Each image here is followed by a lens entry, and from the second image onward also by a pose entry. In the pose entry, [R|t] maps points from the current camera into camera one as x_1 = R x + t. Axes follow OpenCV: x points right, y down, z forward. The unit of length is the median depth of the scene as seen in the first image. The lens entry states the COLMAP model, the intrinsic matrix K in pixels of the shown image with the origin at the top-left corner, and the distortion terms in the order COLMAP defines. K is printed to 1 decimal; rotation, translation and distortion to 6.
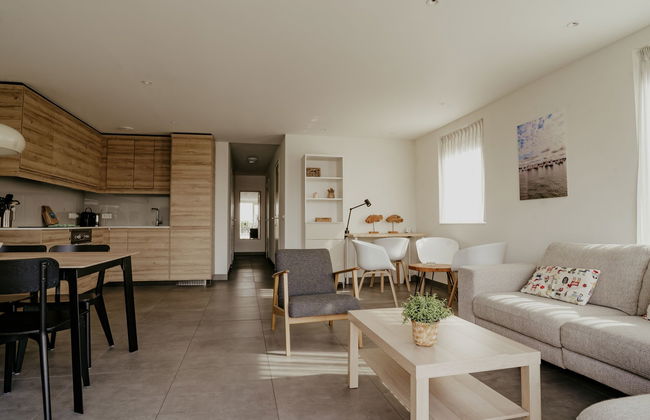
lens RADIAL K [[357.9, 0, 336.8], [0, 357.9, 208.9], [0, 0, 1]] dist [-0.073072, 0.032711]
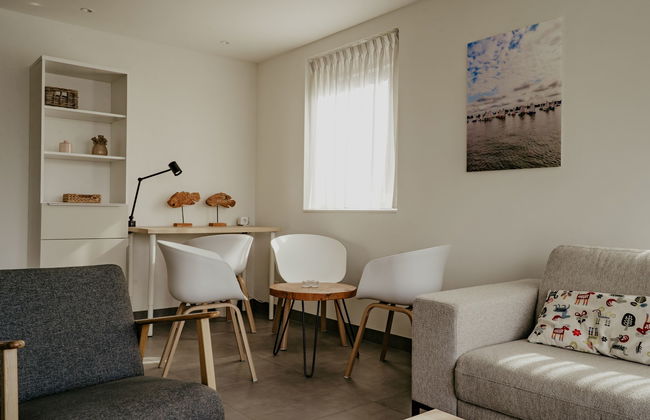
lens RADIAL K [[526.1, 0, 325.0], [0, 526.1, 210.0], [0, 0, 1]] dist [-0.002891, 0.002414]
pose [[0.904607, 0.015730, 0.425956, -0.063768], [-0.032372, 0.998968, 0.031857, 0.018609], [-0.425016, -0.042607, 0.904183, 0.311632]]
